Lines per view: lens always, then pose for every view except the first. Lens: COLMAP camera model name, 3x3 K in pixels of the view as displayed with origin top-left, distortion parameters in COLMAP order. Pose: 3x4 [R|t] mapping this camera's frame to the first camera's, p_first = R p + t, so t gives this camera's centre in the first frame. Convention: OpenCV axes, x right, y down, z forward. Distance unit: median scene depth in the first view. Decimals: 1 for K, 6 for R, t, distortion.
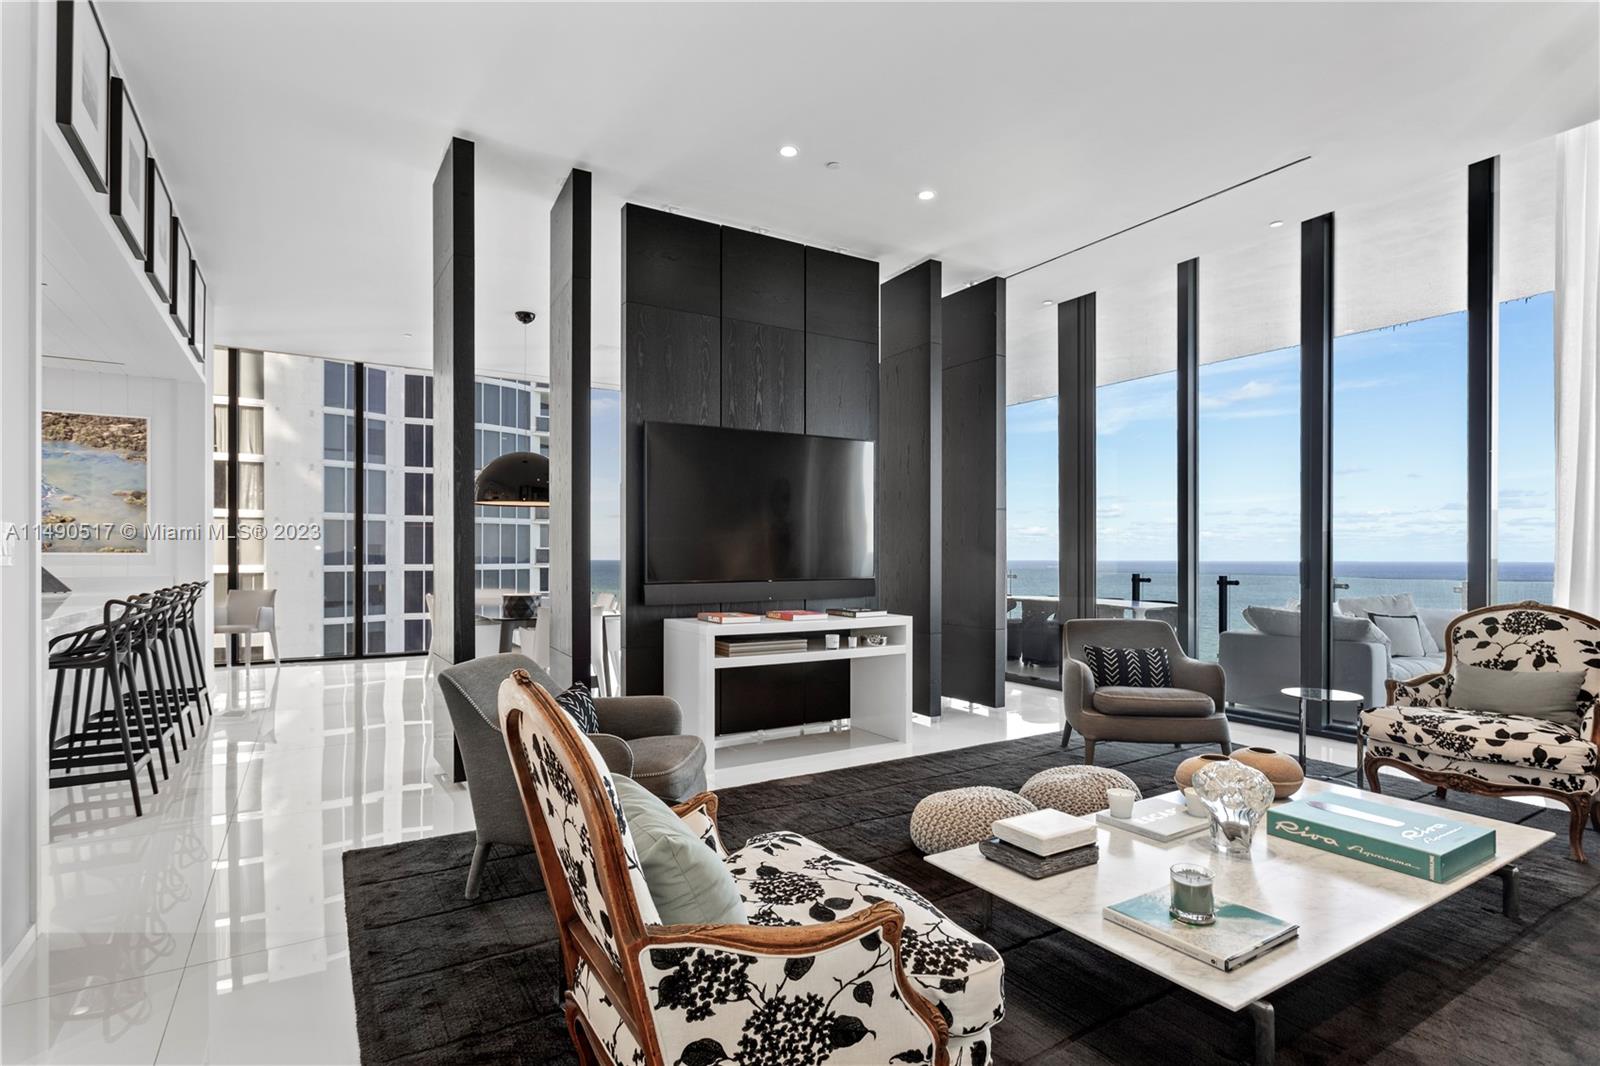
lens RADIAL K [[778.0, 0, 800.0], [0, 778.0, 533.0], [0, 0, 1]] dist [0.000586, 0.000385]
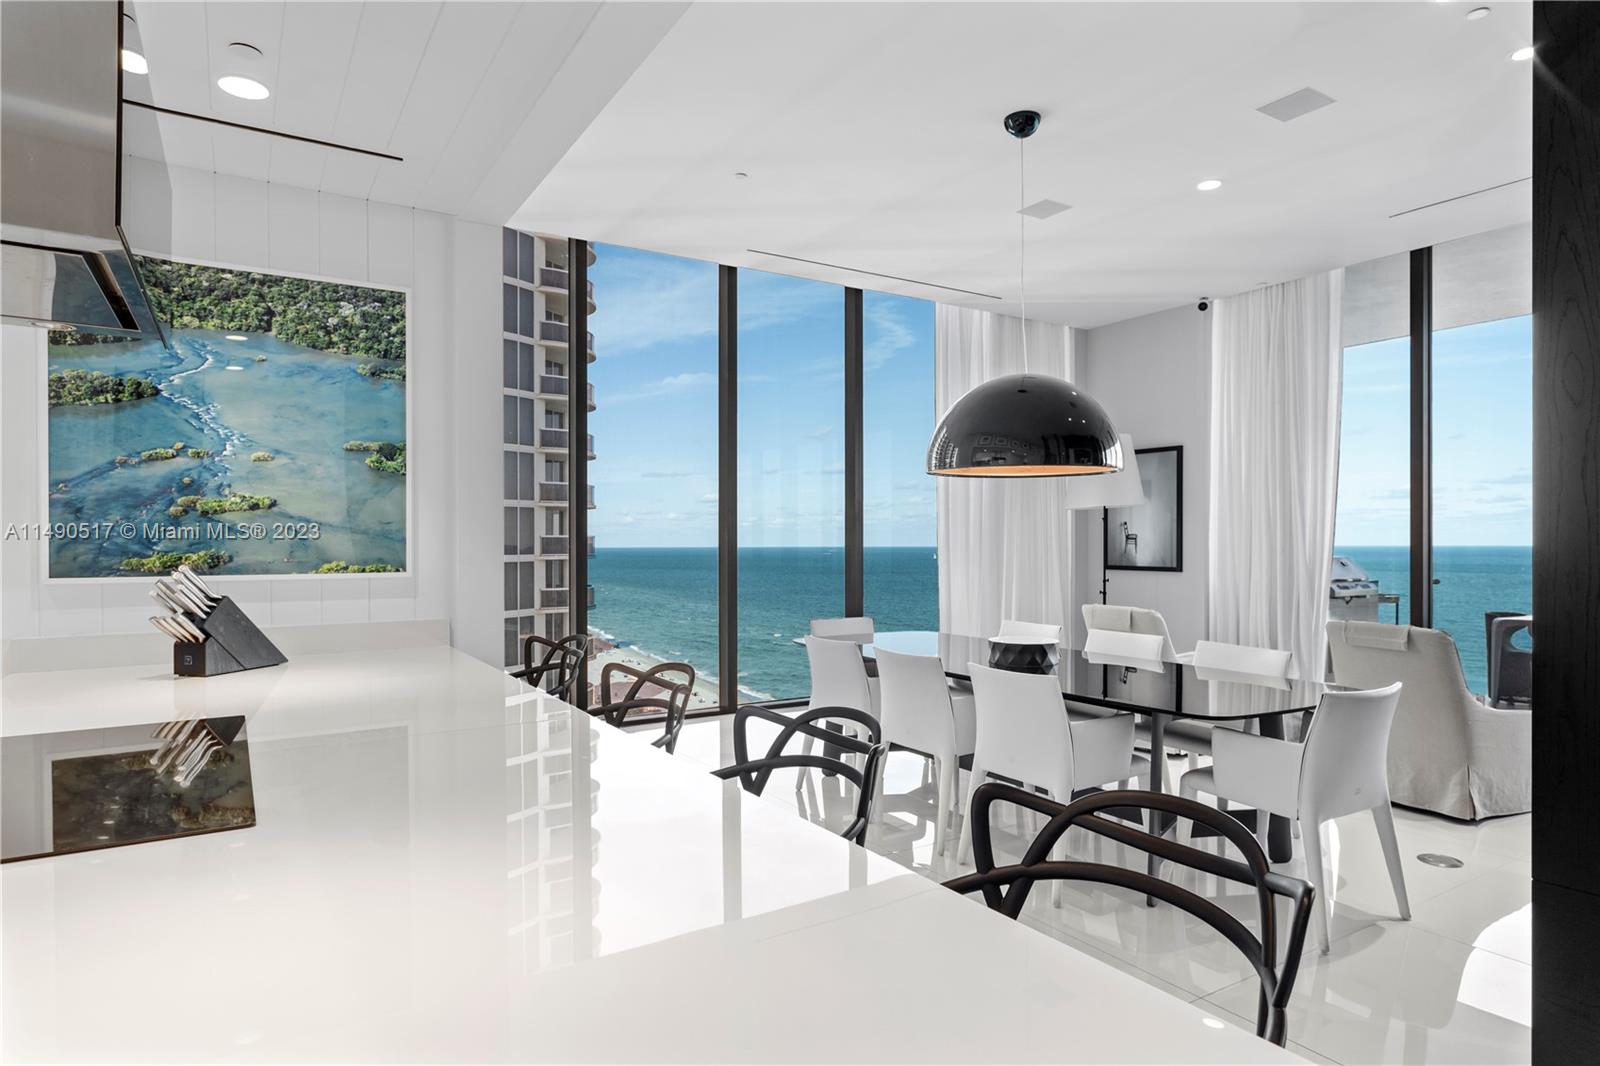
lens RADIAL K [[896.5, 0, 799.8], [0, 896.5, 521.8], [0, 0, 1]] dist [-0.001405, -0.000166]
pose [[0.999993, -0.001713, -0.003248, -0.602482], [0.001733, 0.999979, 0.006200, -0.008619], [0.003238, -0.006205, 0.999976, 0.454488]]
